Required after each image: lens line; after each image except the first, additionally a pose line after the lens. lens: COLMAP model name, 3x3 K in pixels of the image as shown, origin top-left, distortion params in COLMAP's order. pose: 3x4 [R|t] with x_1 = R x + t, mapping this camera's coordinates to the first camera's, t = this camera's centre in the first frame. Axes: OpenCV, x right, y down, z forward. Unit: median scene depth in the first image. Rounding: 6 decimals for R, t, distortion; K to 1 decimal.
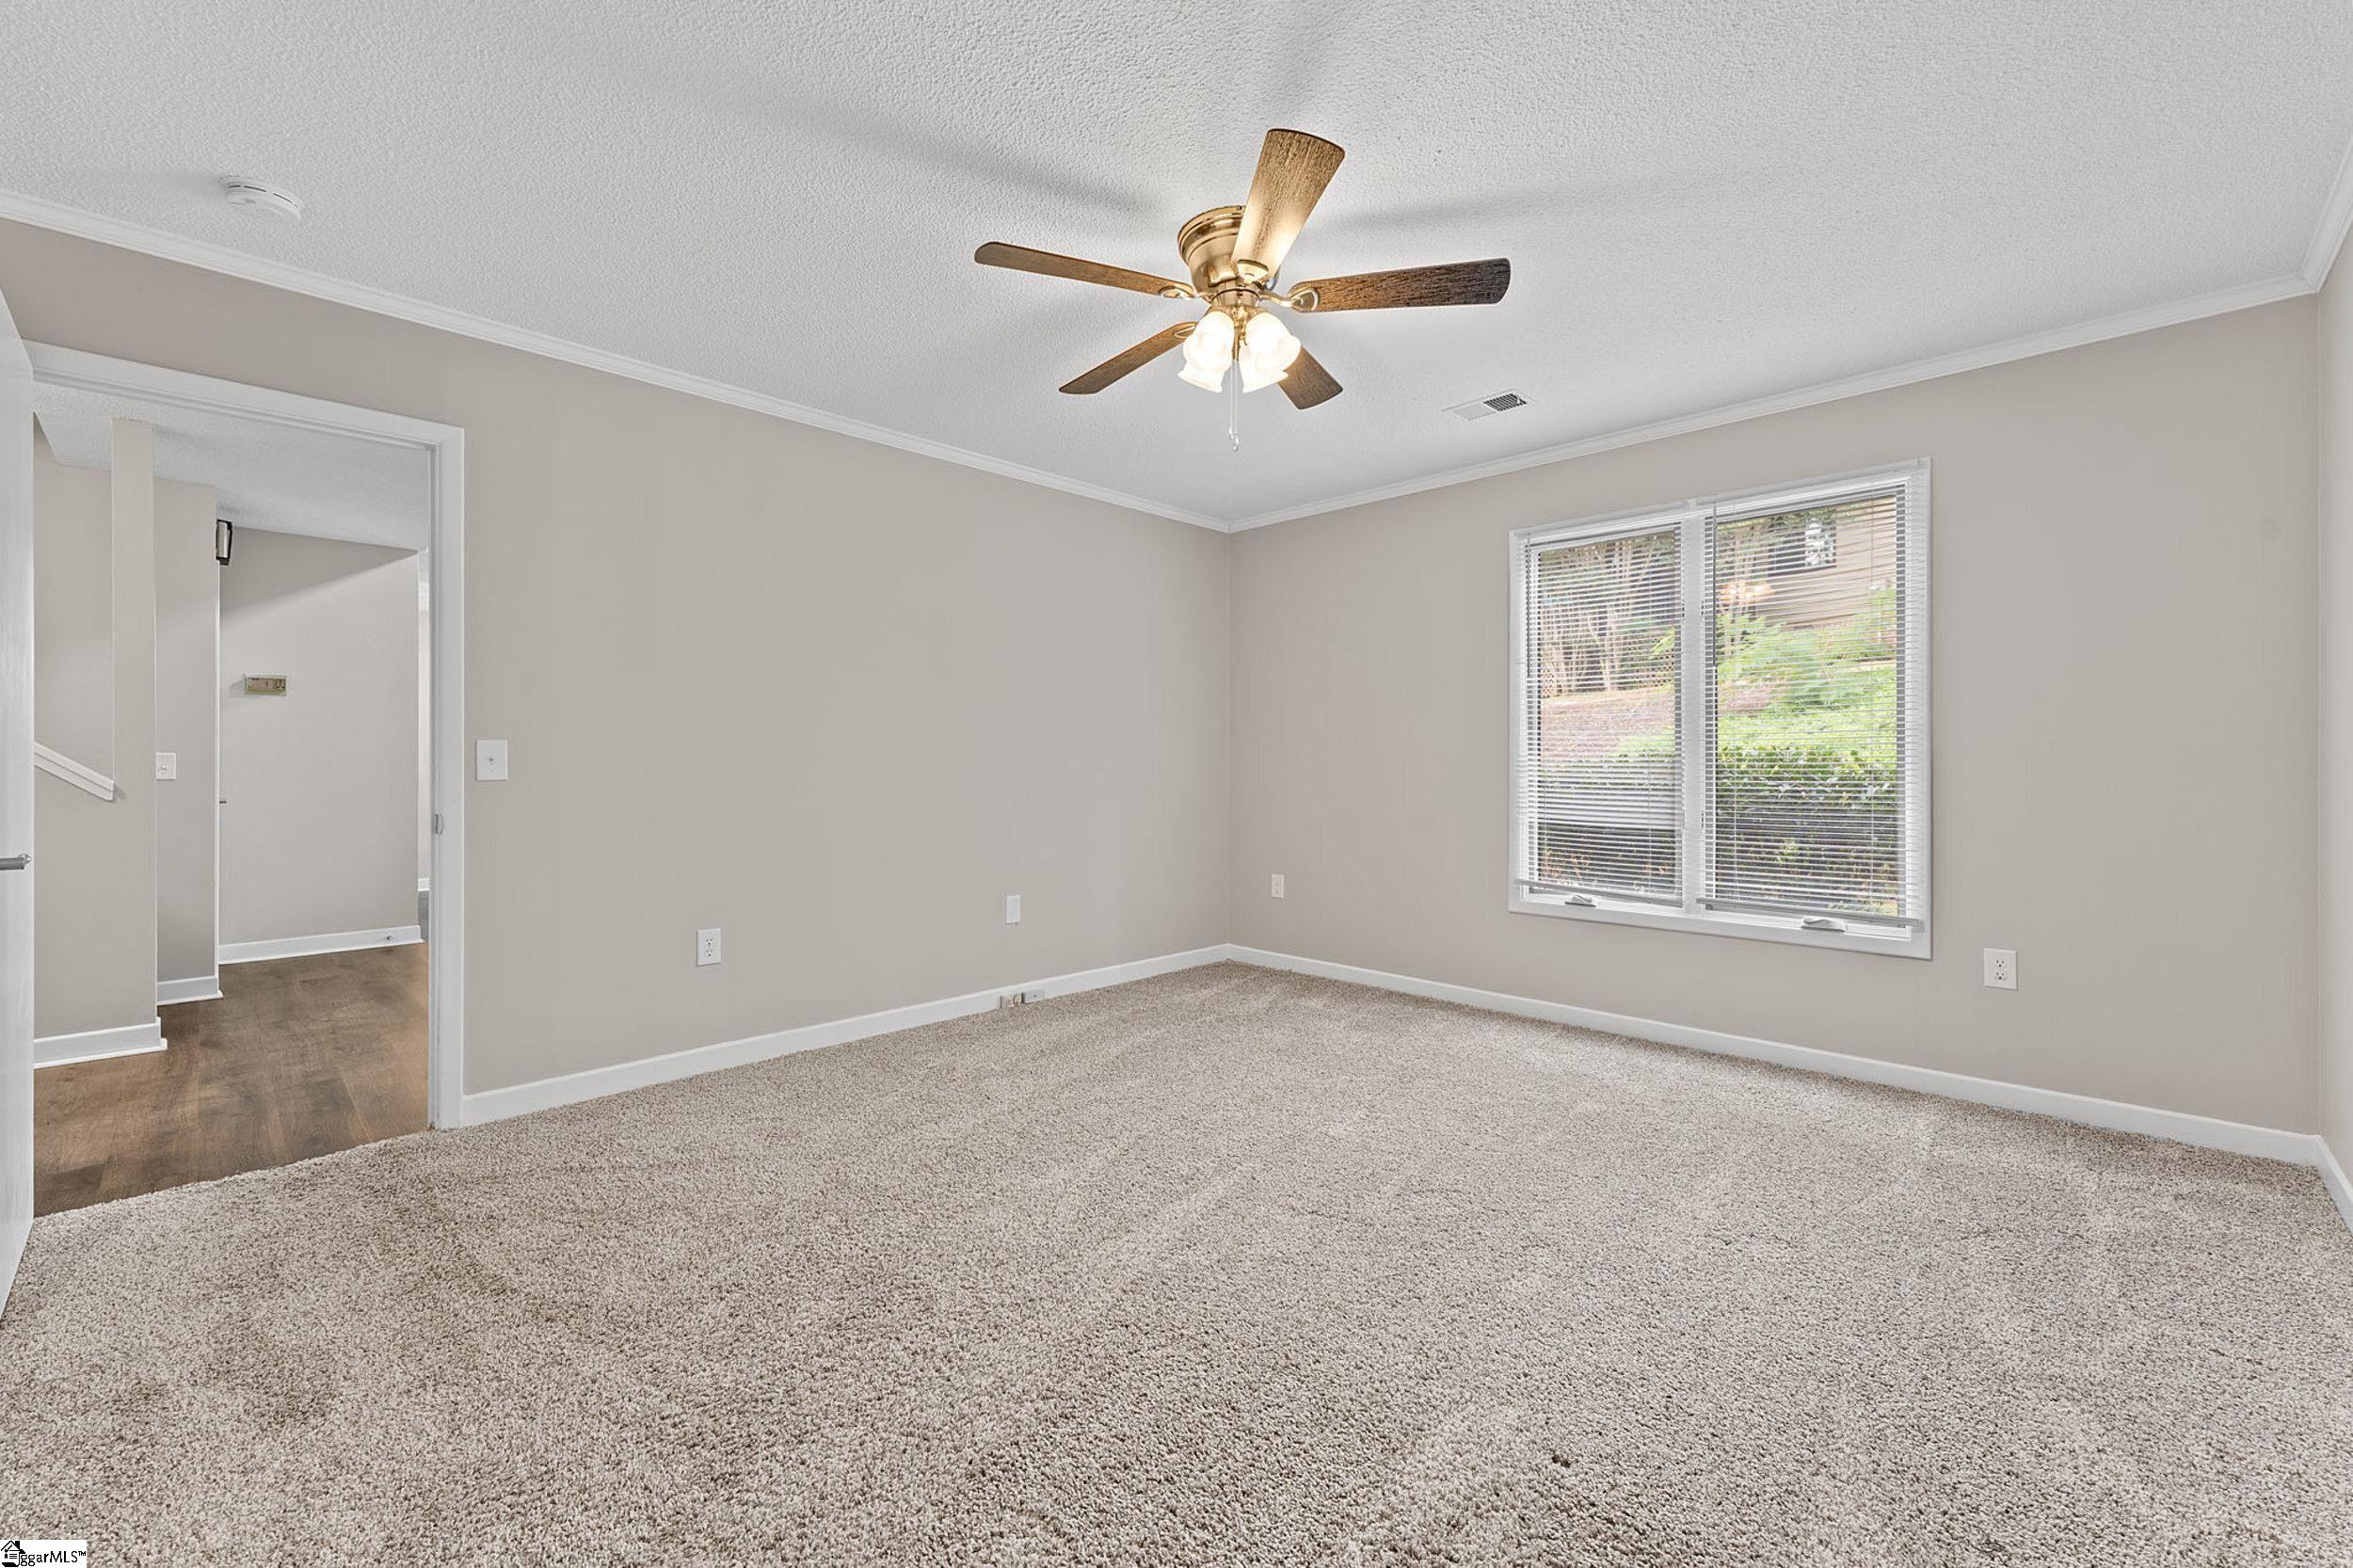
lens RADIAL K [[956.2, 0, 1158.8], [0, 956.2, 752.9], [0, 0, 1]] dist [0.004107, -0.000581]
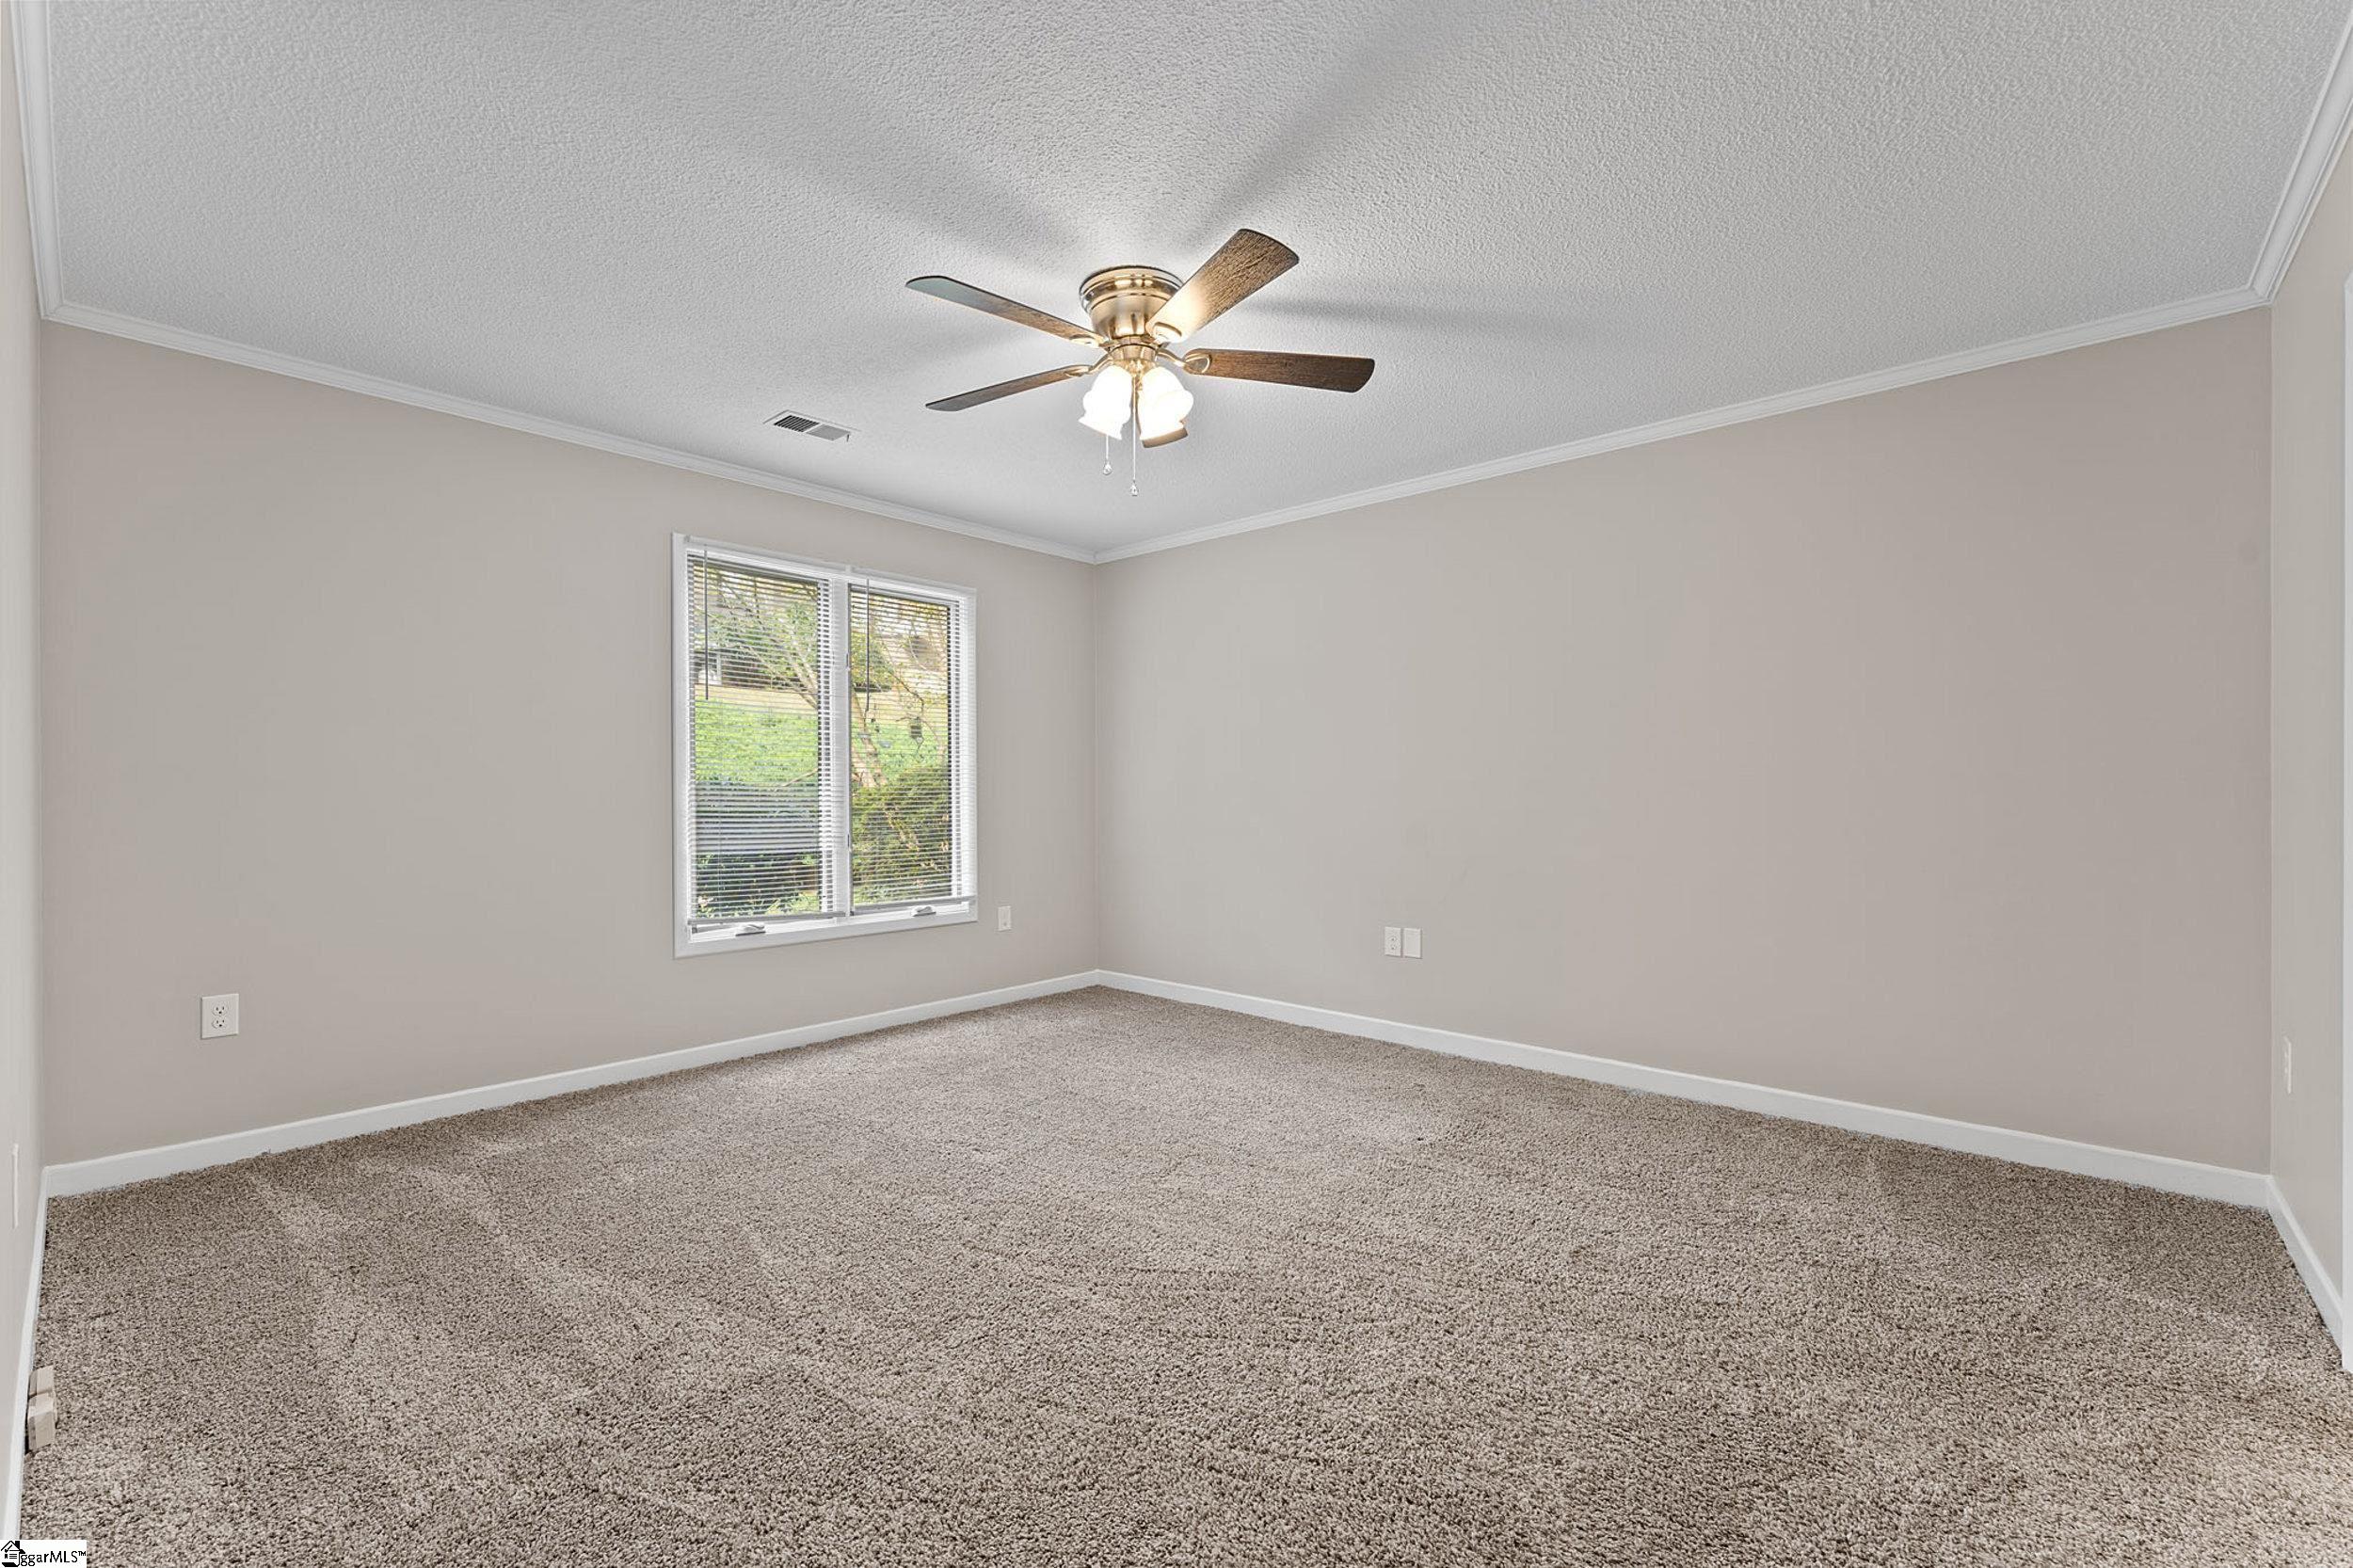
lens RADIAL K [[983.4, 0, 1178.7], [0, 983.4, 784.1], [0, 0, 1]] dist [0.002446, 0.000117]
pose [[-0.056462, 0.006823, 0.998381, -0.680528], [-0.008979, 0.999933, -0.007341, 0.006453], [-0.998364, -0.009379, -0.056396, 0.682975]]
